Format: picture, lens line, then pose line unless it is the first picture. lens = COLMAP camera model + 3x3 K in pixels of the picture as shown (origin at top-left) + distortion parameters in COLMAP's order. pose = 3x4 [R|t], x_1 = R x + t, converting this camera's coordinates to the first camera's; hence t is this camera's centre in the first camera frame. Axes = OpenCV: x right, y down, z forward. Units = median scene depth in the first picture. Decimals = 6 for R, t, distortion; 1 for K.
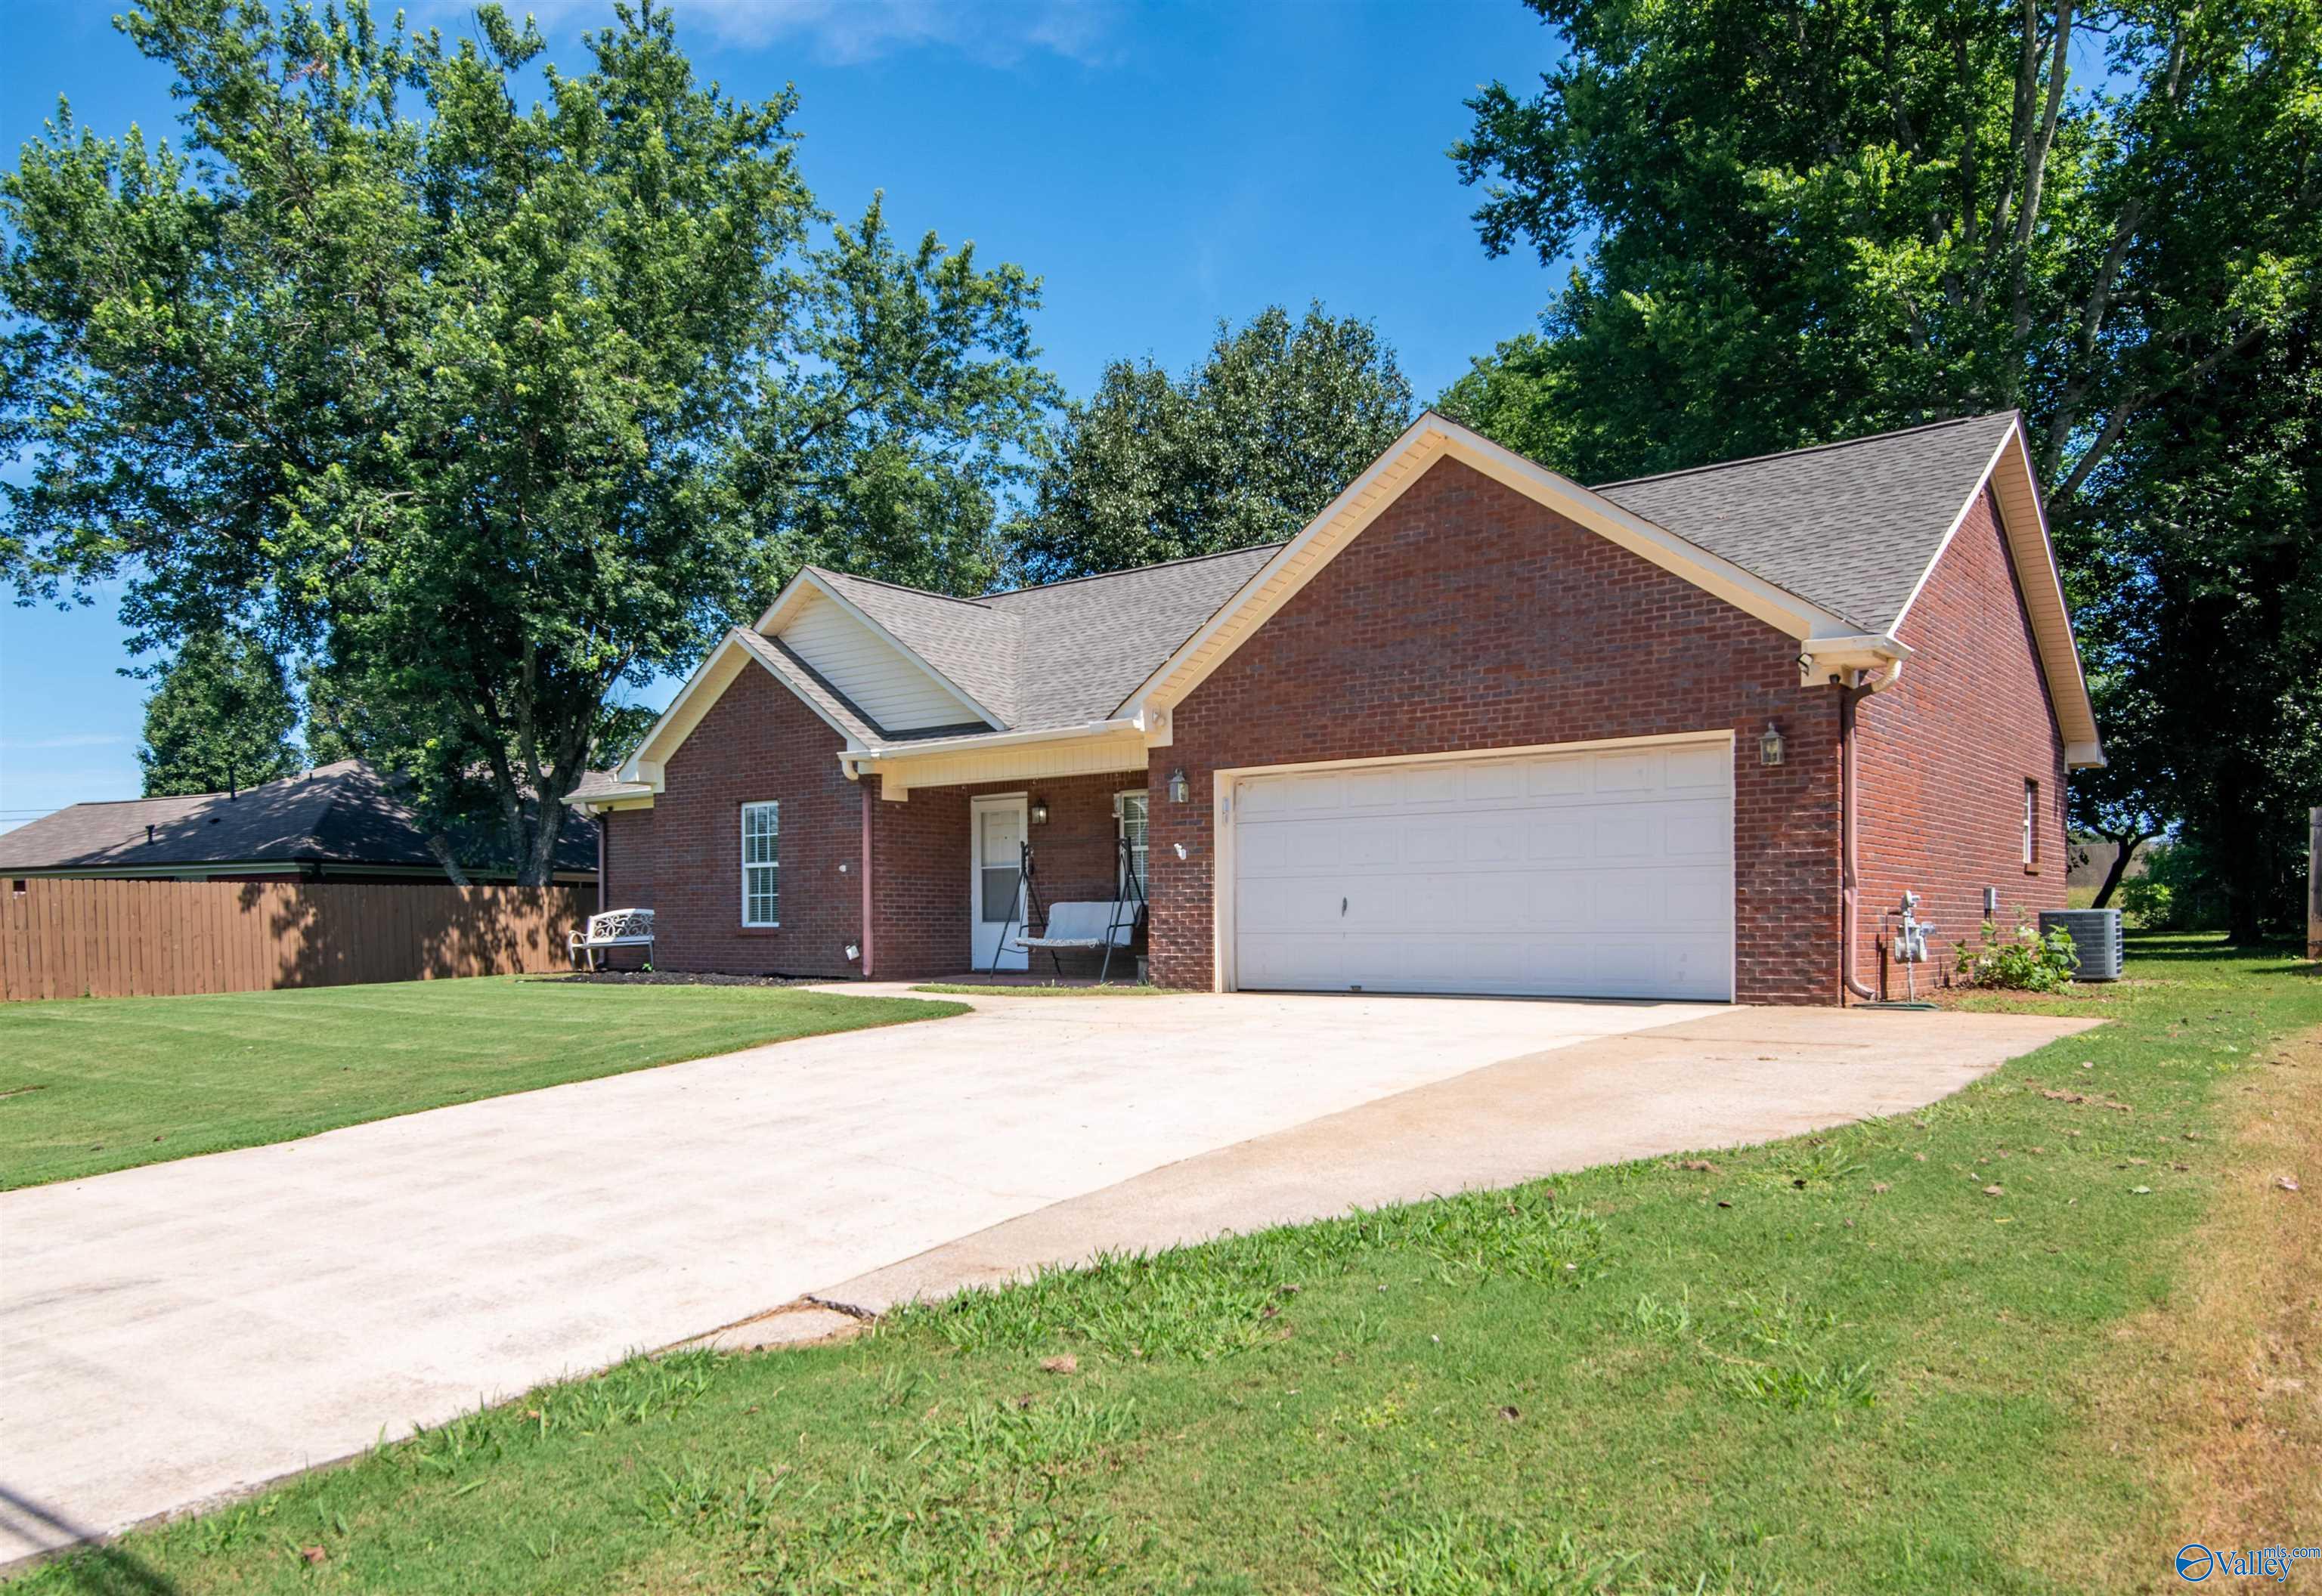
lens RADIAL K [[1620.4, 0, 1141.6], [0, 1620.4, 915.6], [0, 0, 1]] dist [0.052961, -0.006144]
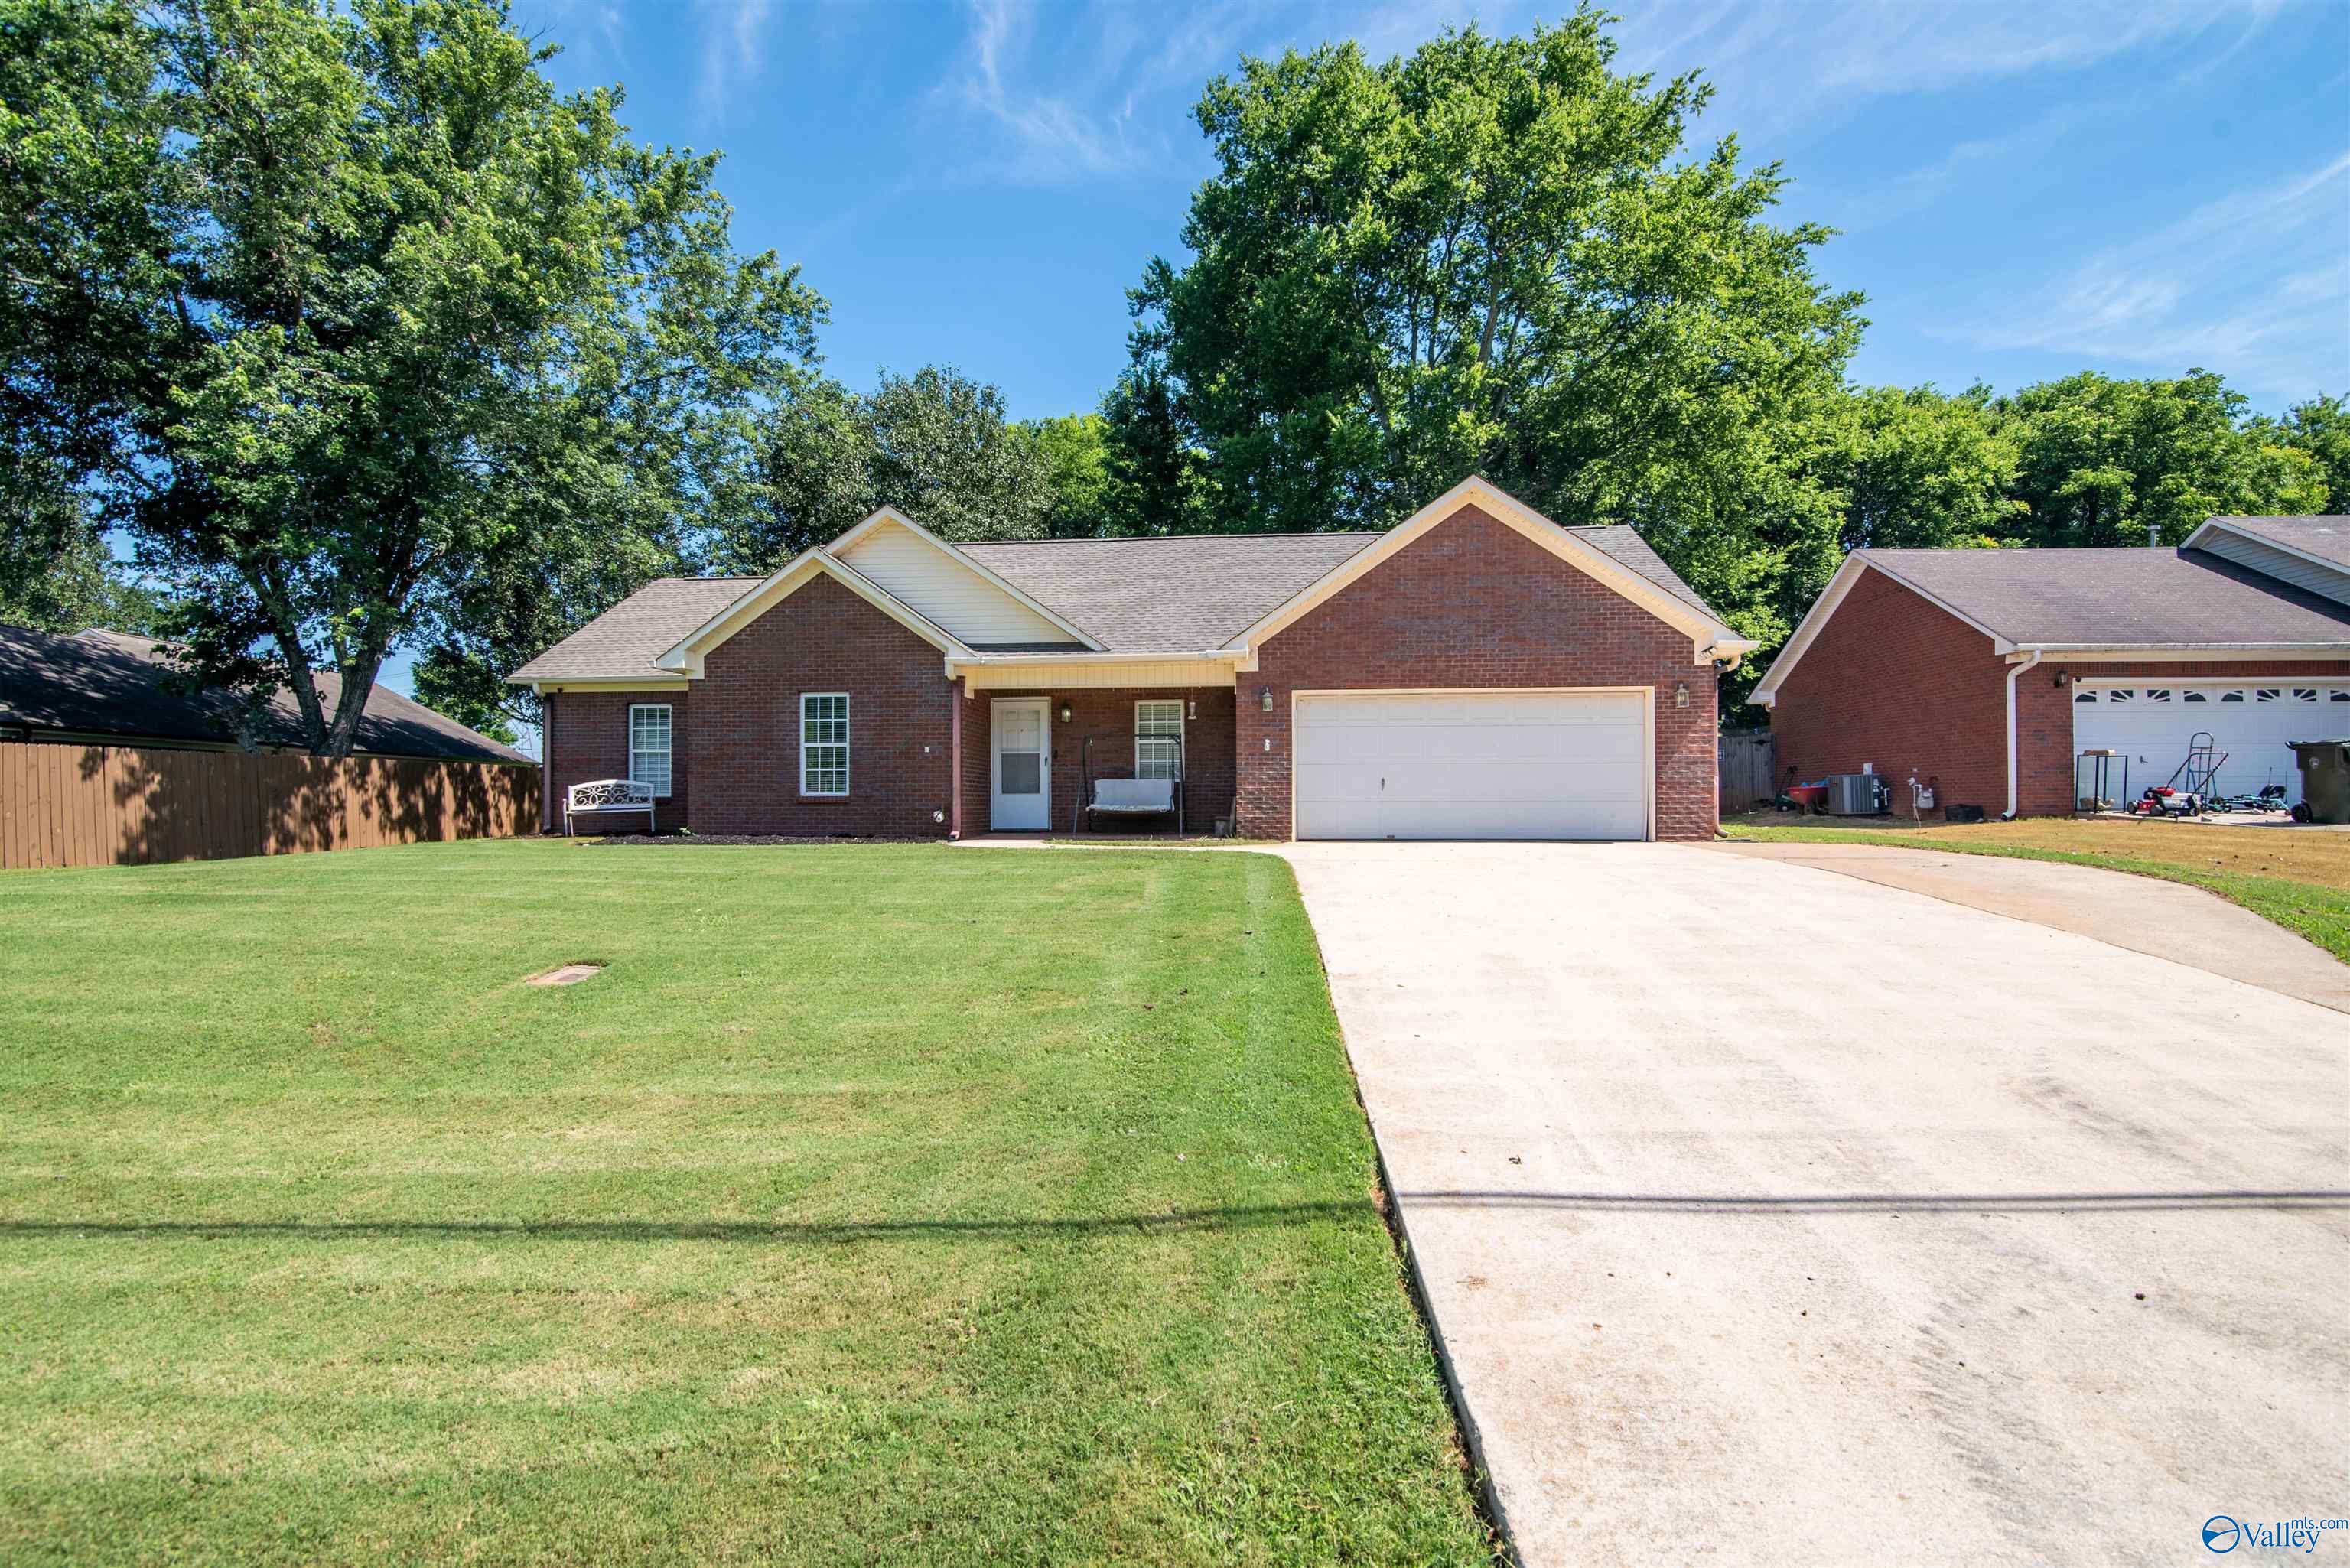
lens RADIAL K [[1071.3, 0, 1167.9], [0, 1071.3, 798.0], [0, 0, 1]] dist [0.003760, 0.000565]
pose [[0.843097, 0.003714, 0.537749, -0.479846], [-0.006090, 0.999978, 0.002642, 0.004977], [-0.537728, -0.005502, 0.843101, 0.203016]]
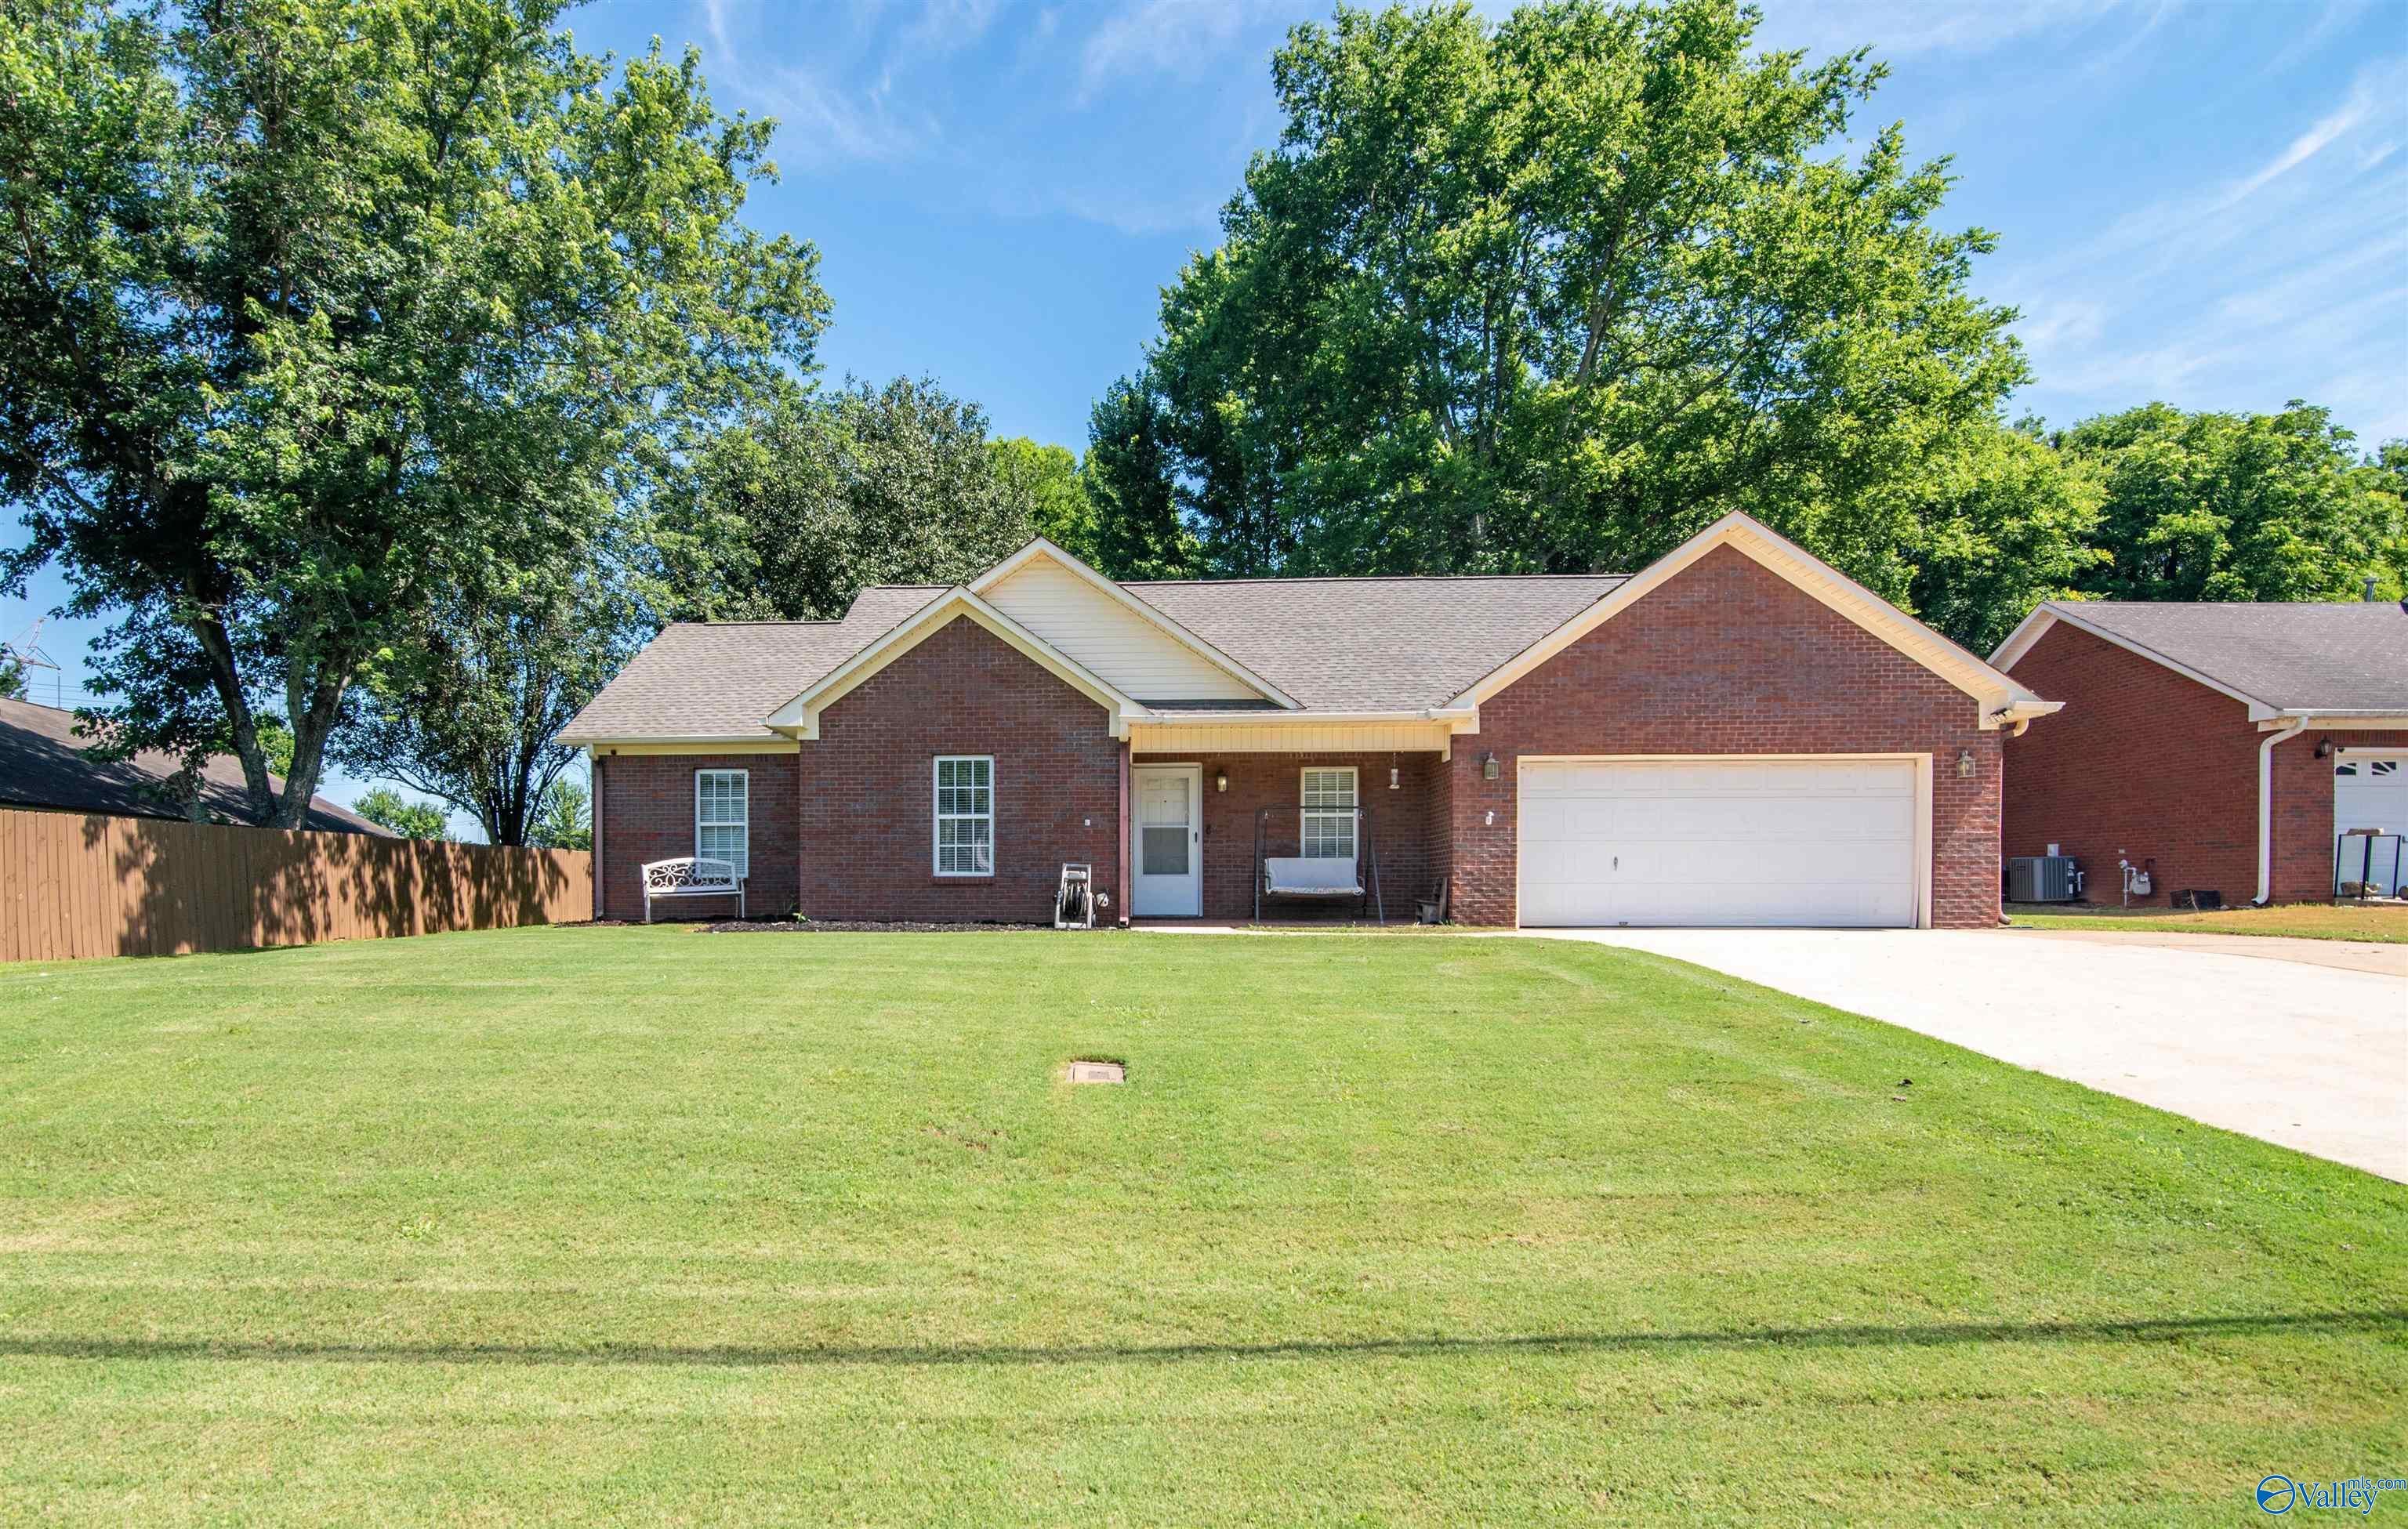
lens RADIAL K [[1241.3, 0, 1054.7], [0, 1241.3, 907.7], [0, 0, 1]] dist [0.011033, -0.001837]
pose [[0.823805, -0.003878, 0.566859, -0.683388], [-0.008171, 0.999791, 0.018714, 0.012540], [-0.566814, -0.020048, 0.823602, 0.331399]]
